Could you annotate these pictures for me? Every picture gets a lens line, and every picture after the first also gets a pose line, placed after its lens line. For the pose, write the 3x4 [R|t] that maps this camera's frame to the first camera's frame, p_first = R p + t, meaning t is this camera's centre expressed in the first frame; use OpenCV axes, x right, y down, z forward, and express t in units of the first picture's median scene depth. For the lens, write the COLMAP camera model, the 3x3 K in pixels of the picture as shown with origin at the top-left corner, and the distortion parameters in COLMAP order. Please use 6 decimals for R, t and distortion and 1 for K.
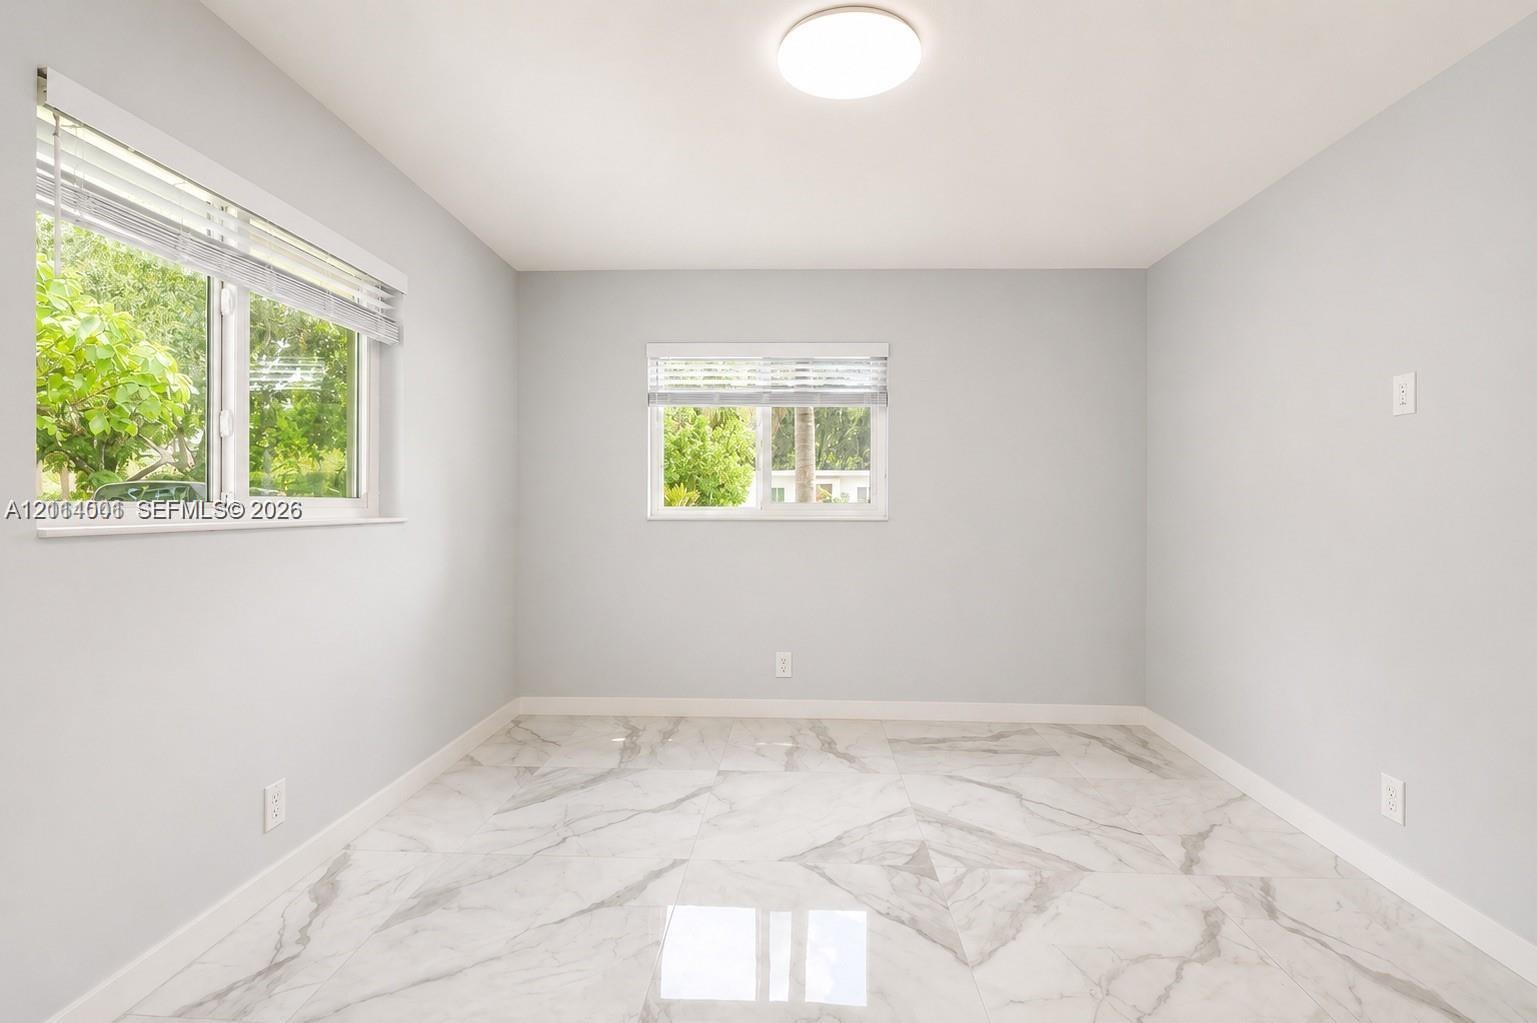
lens RADIAL K [[707.4, 0, 768.5], [0, 707.4, 511.5], [0, 0, 1]] dist [0.003735, 0.000250]
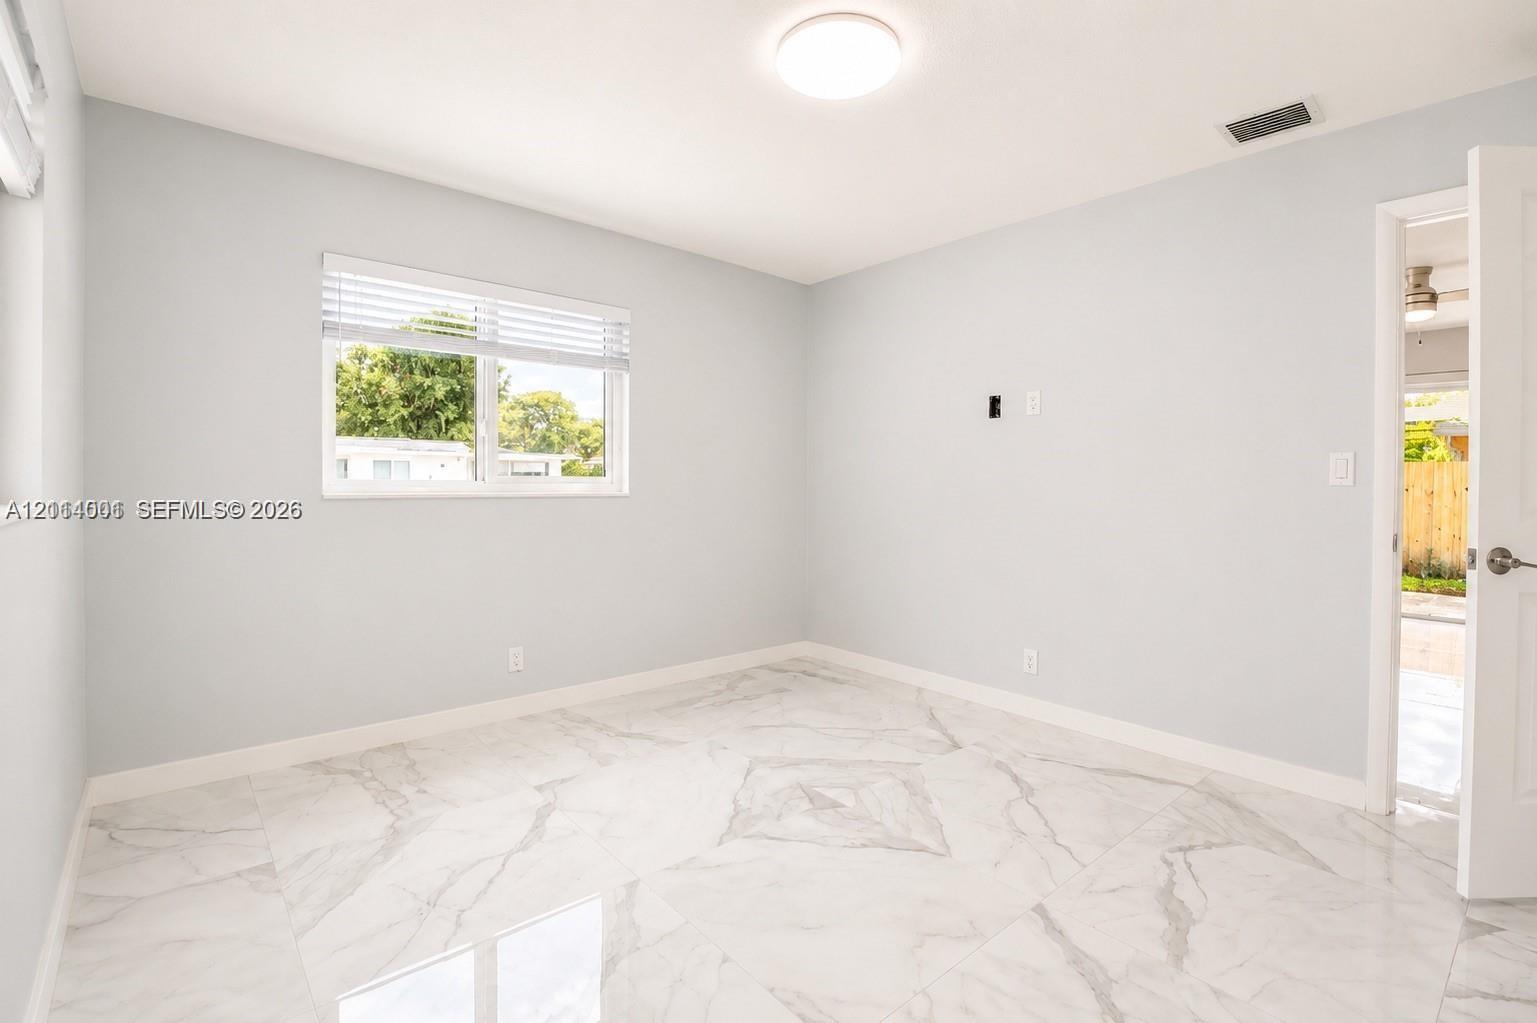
lens RADIAL K [[702.6, 0, 771.2], [0, 702.6, 487.3], [0, 0, 1]] dist [-0.002196, -0.000390]
pose [[0.742689, -0.011393, 0.669540, -0.497356], [0.011209, 0.999927, 0.004581, 0.007415], [-0.669543, 0.004102, 0.742762, 0.215285]]
